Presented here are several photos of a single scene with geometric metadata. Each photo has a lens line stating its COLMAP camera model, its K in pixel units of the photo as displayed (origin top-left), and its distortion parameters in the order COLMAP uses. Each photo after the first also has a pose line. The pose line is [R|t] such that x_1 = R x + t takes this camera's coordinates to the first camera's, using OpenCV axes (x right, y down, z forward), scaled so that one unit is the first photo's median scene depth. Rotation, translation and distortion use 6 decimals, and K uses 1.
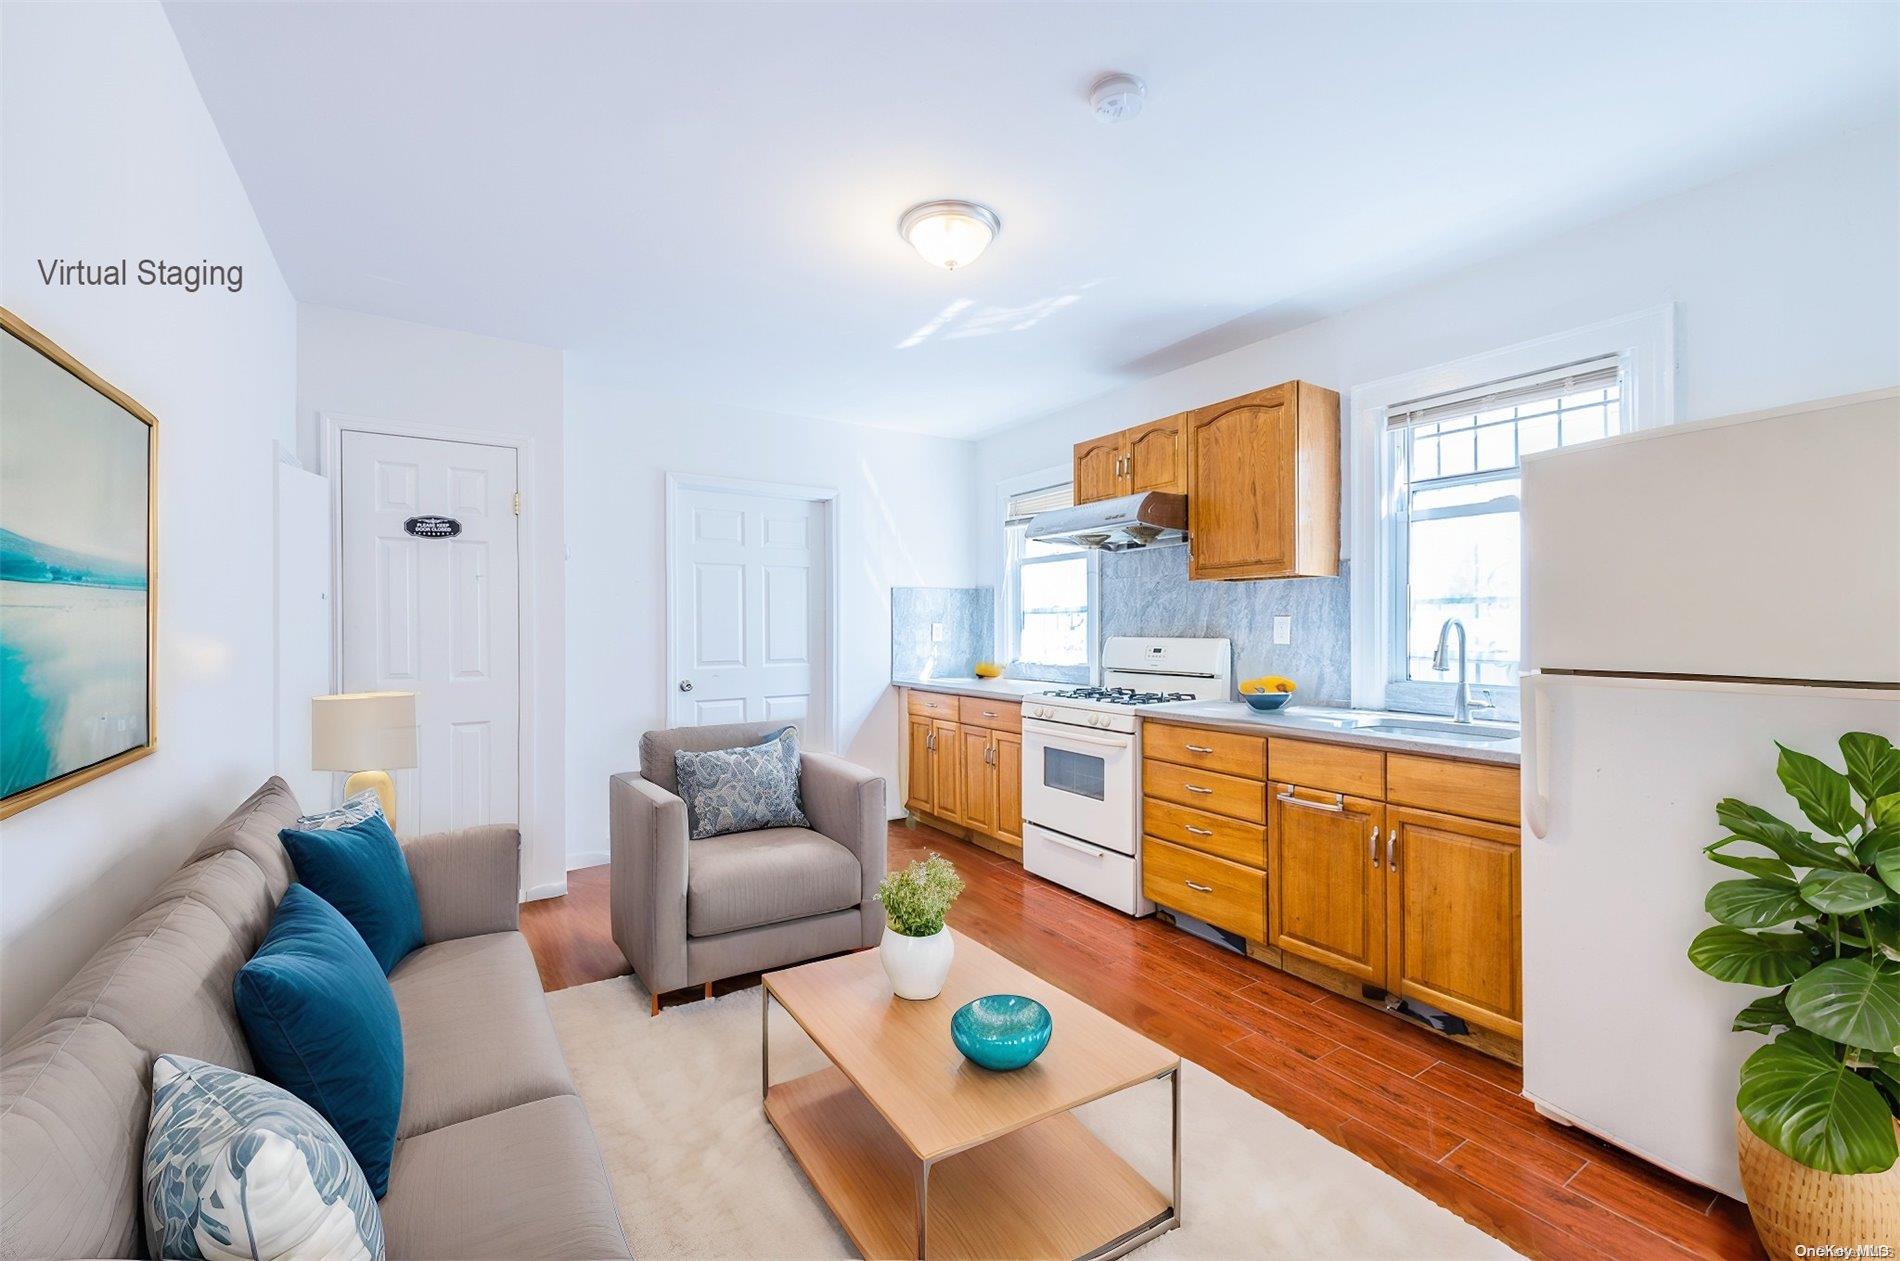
lens RADIAL K [[806.1, 0, 950.0], [0, 806.1, 630.5], [0, 0, 1]] dist [-0.000449, 0.000091]
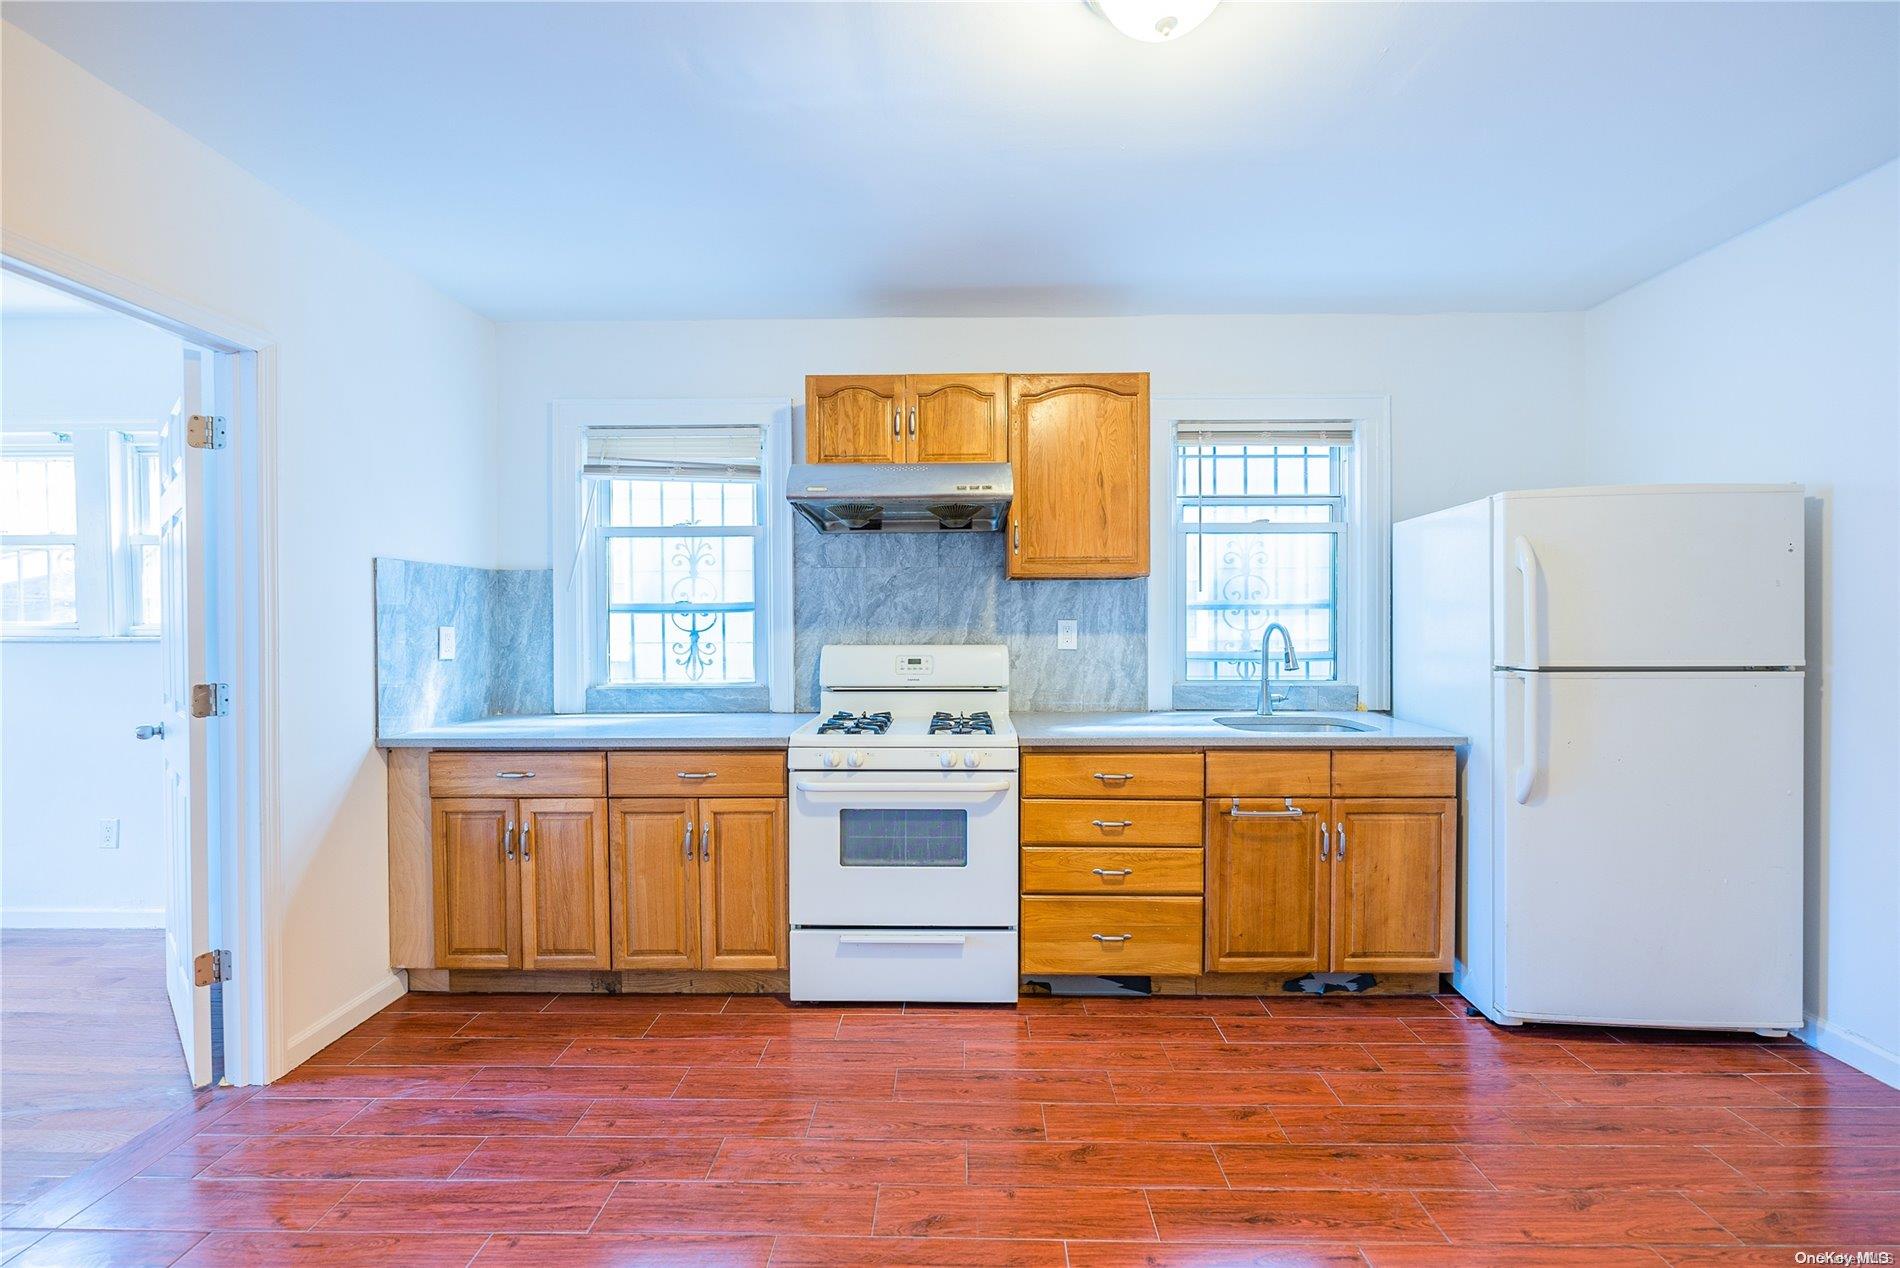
lens RADIAL K [[775.1, 0, 950.0], [0, 775.1, 634.0], [0, 0, 1]] dist [-0.008387, -0.000088]
pose [[0.544013, -0.012994, 0.838976, -0.432174], [0.006654, 0.999915, 0.011172, -0.012489], [-0.839050, -0.000495, 0.544054, 0.645191]]
